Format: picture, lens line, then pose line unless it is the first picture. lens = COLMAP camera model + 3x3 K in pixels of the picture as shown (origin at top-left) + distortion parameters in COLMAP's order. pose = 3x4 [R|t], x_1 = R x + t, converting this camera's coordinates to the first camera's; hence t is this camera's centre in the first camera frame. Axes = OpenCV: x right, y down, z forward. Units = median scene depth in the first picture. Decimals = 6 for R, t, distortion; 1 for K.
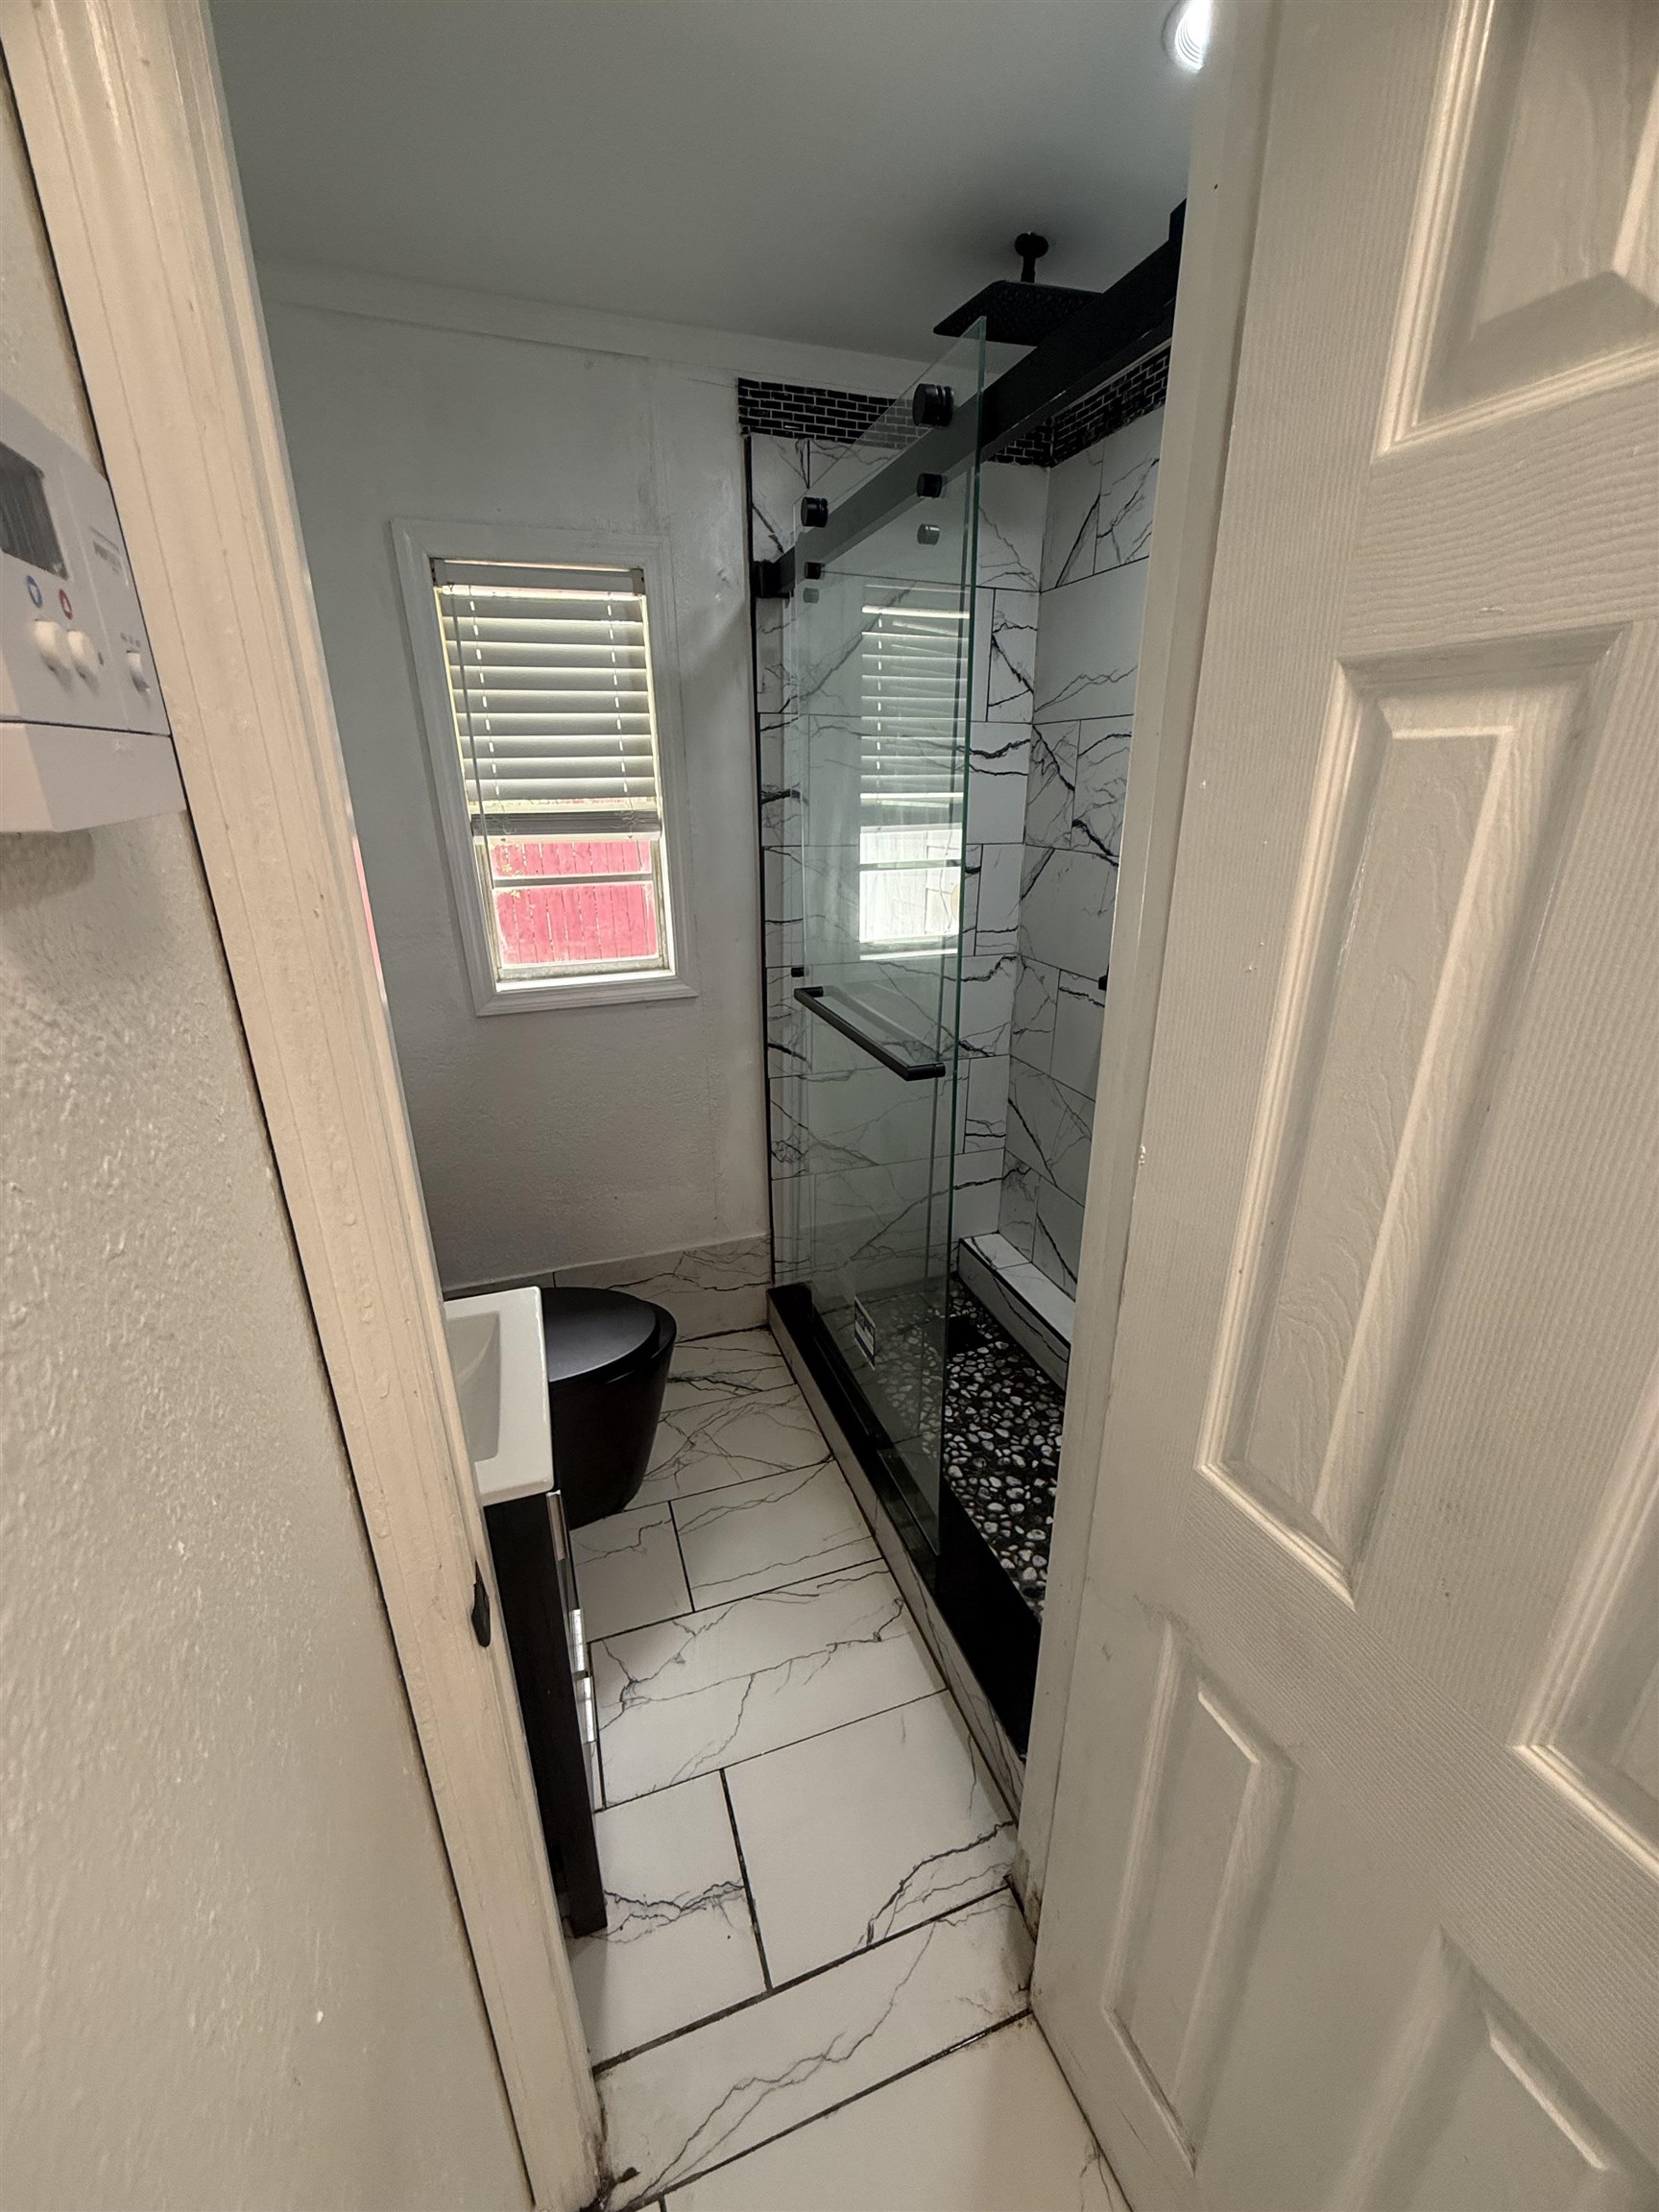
lens RADIAL K [[882.4, 0, 828.5], [0, 882.4, 1101.1], [0, 0, 1]] dist [-0.000067, 0.000099]
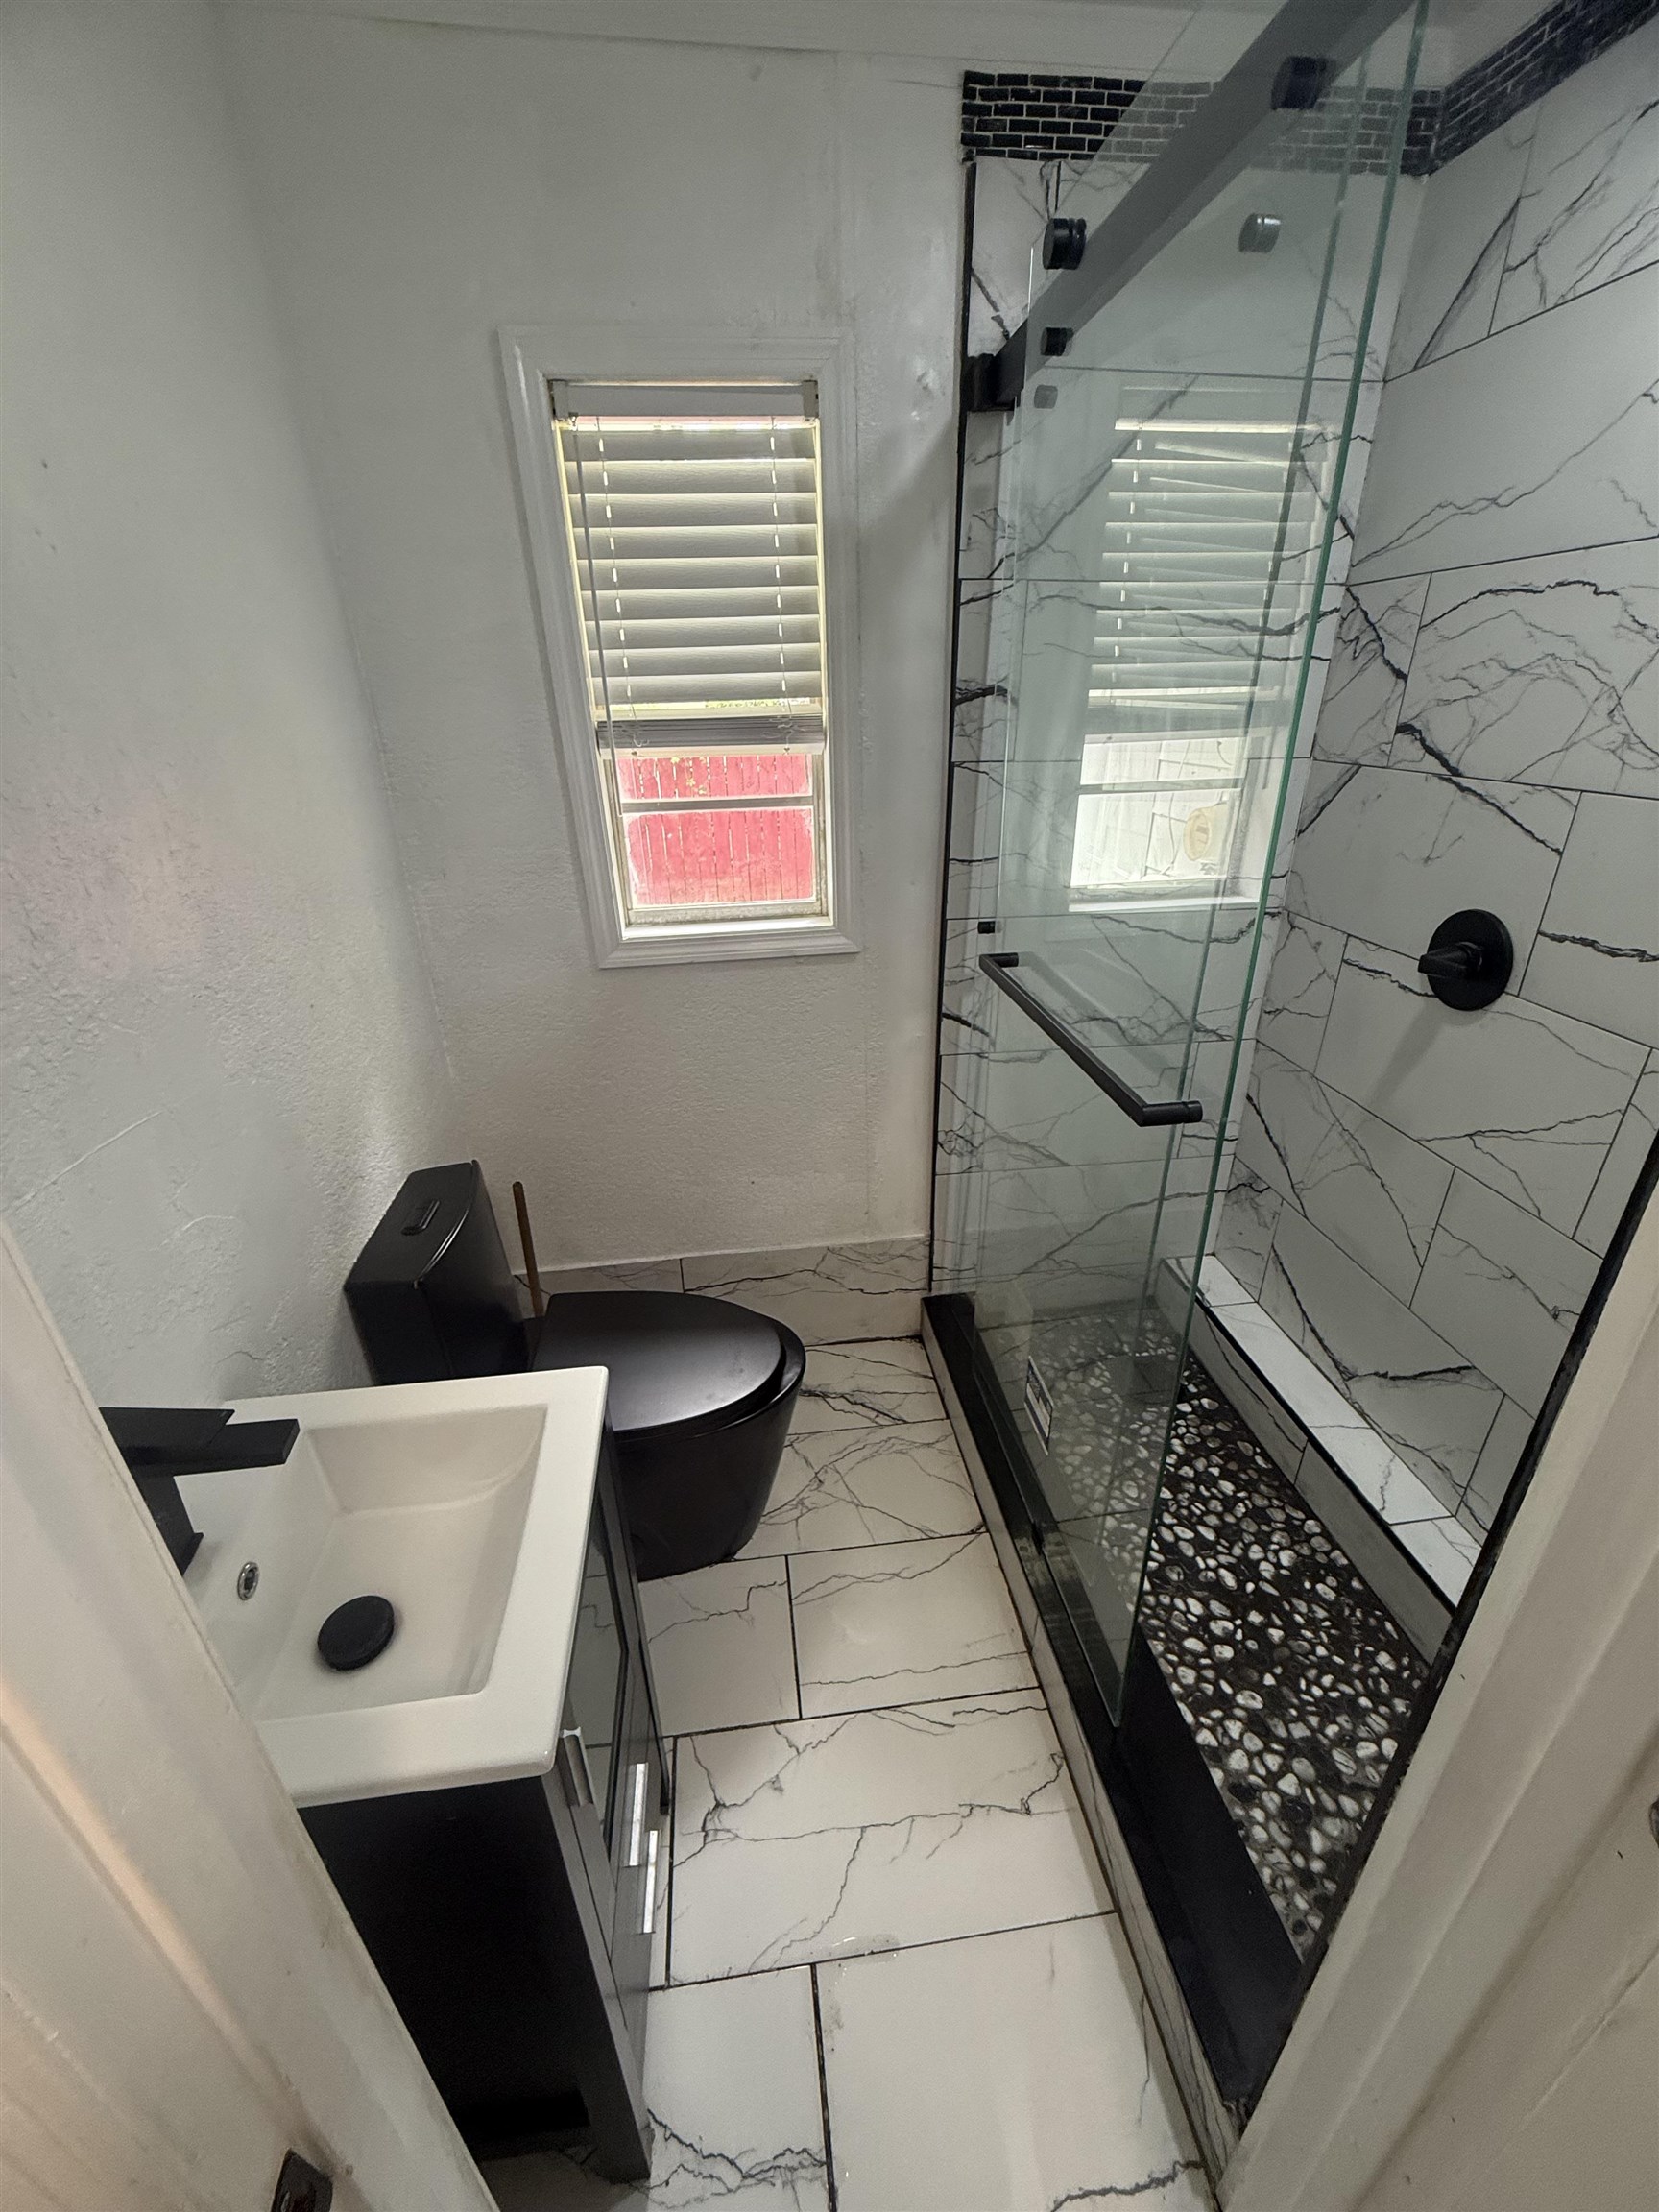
lens RADIAL K [[882.4, 0, 828.5], [0, 882.4, 1101.1], [0, 0, 1]] dist [-0.000067, 0.000099]
pose [[0.978223, 0.075762, -0.193236, -0.009381], [-0.058274, 0.993805, 0.094638, -0.061608], [0.199209, -0.081317, 0.976577, 0.203937]]
